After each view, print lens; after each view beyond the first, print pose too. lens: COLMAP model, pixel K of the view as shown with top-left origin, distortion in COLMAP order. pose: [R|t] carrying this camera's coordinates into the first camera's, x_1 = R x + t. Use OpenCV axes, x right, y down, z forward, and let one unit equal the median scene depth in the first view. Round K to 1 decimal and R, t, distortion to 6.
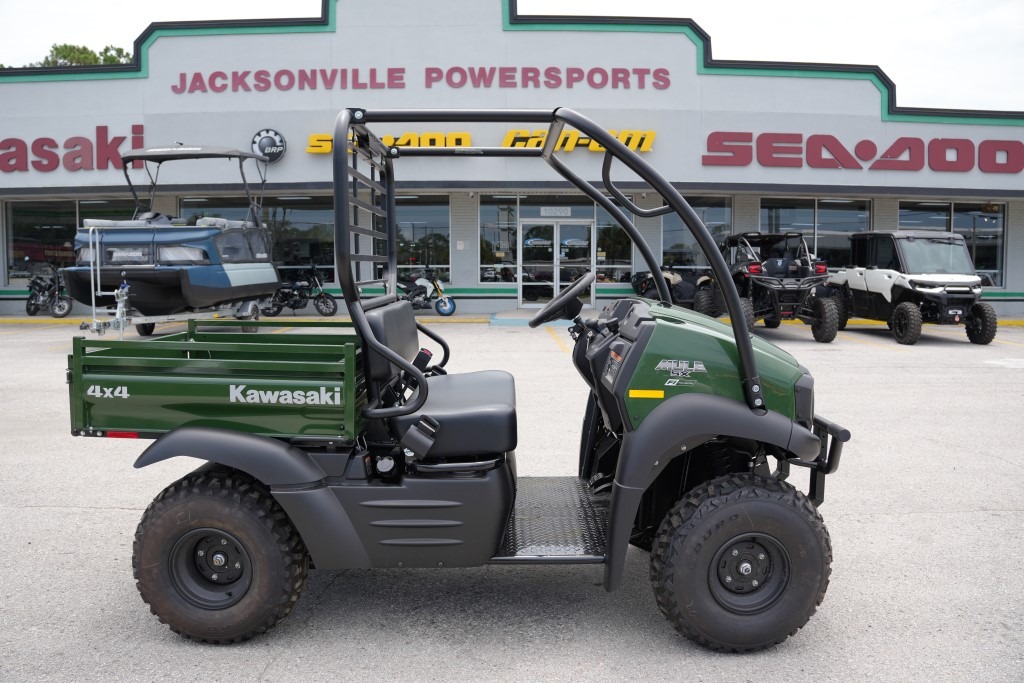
lens RADIAL K [[851.6, 0, 505.1], [0, 851.6, 339.3], [0, 0, 1]] dist [-0.200178, 0.137429]
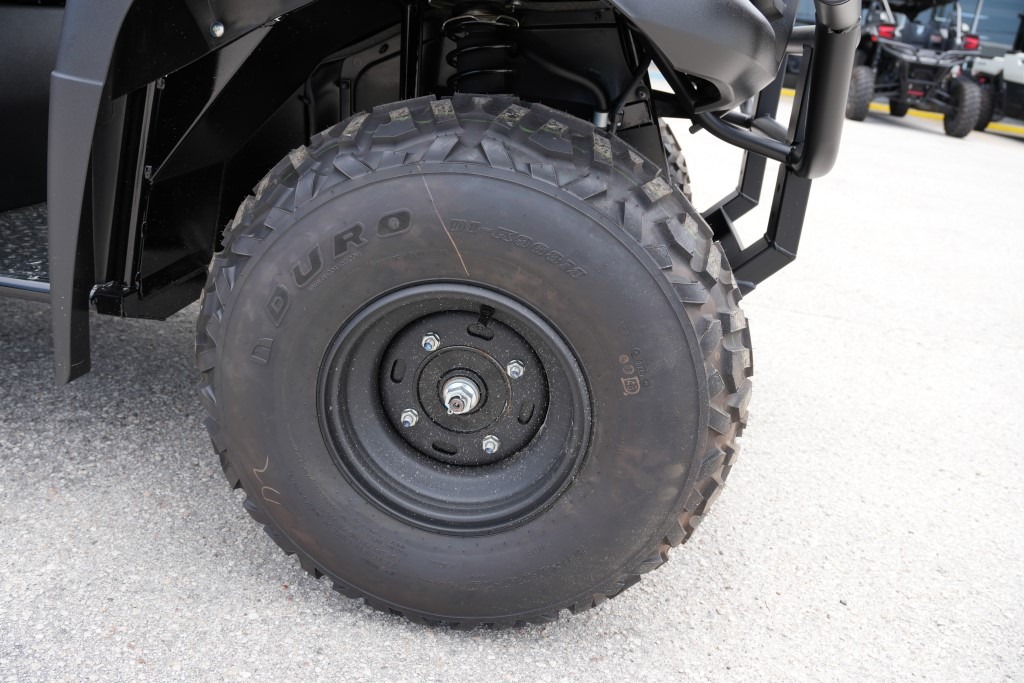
lens RADIAL K [[851.6, 0, 509.1], [0, 851.6, 339.2], [0, 0, 1]] dist [-0.200178, 0.137429]
pose [[0.983067, 0.151829, -0.102602, 0.337426], [-0.119306, 0.955294, 0.270518, 0.161643], [0.139087, -0.253697, 0.957232, 0.682978]]
